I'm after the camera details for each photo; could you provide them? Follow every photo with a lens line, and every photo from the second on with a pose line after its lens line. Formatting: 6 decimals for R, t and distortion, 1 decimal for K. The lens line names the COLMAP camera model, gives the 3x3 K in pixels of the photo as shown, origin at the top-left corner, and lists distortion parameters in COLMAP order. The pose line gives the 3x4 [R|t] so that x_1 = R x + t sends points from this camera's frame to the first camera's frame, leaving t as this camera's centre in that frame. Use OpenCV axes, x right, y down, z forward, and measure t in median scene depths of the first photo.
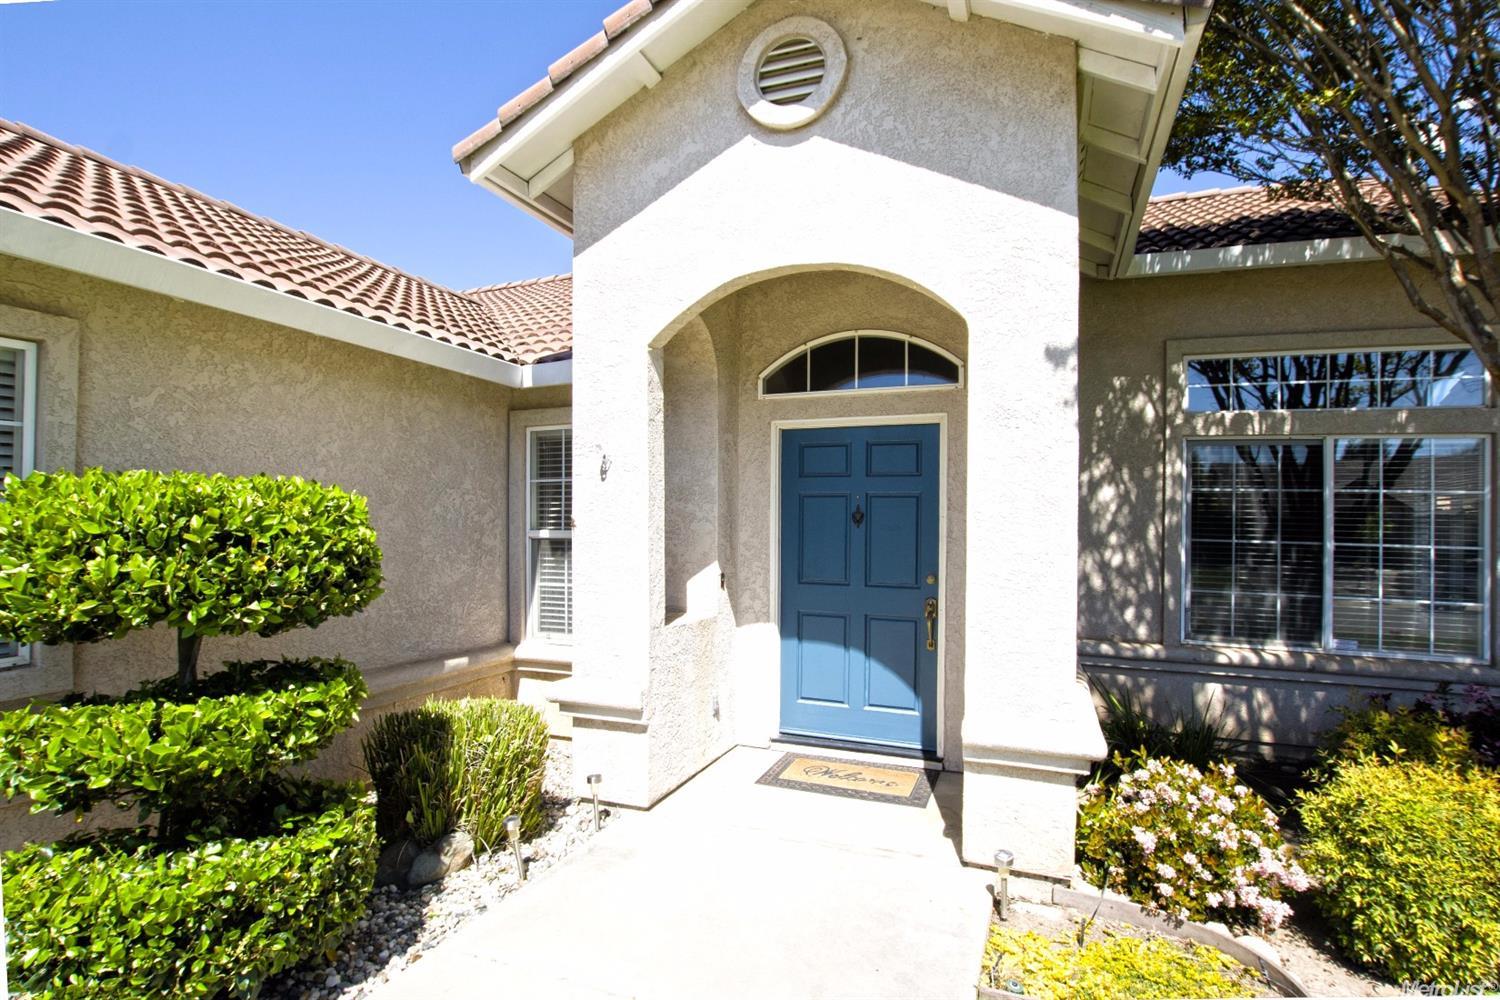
lens RADIAL K [[751.3, 0, 750.6], [0, 751.3, 508.6], [0, 0, 1]] dist [-0.021419, 0.001770]
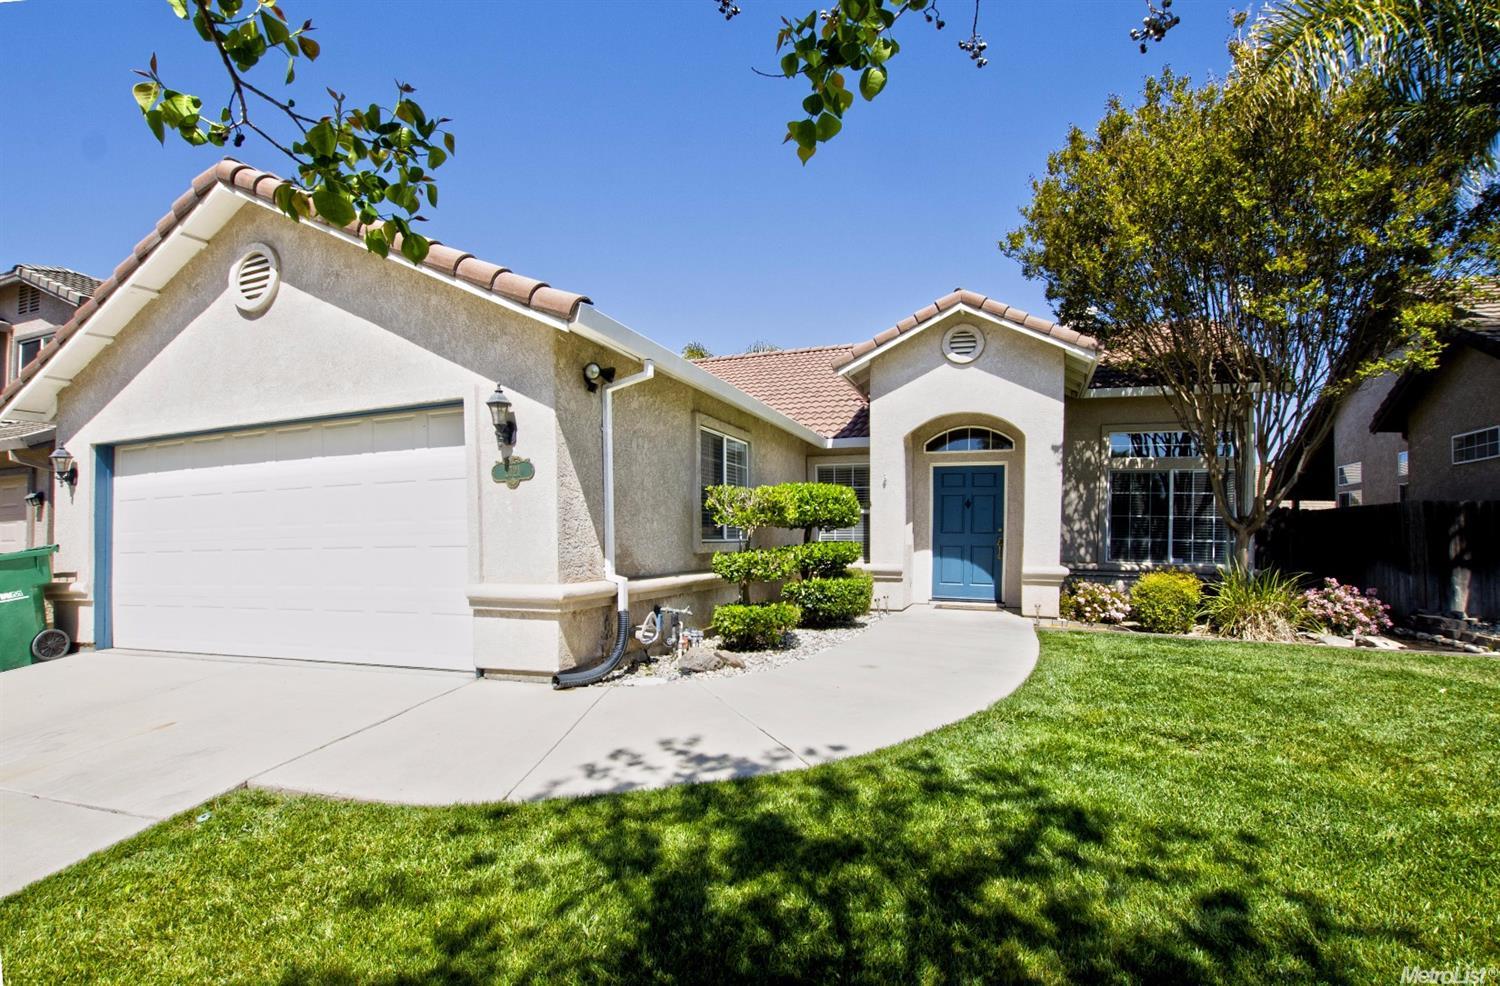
lens RADIAL K [[739.4, 0, 747.8], [0, 739.4, 547.7], [0, 0, 1]] dist [0.001259, 0.000428]
pose [[0.999761, -0.000045, 0.021867, -0.599414], [-0.000676, 0.999457, 0.032957, 0.071861], [-0.021856, -0.032964, 0.999218, -1.315661]]
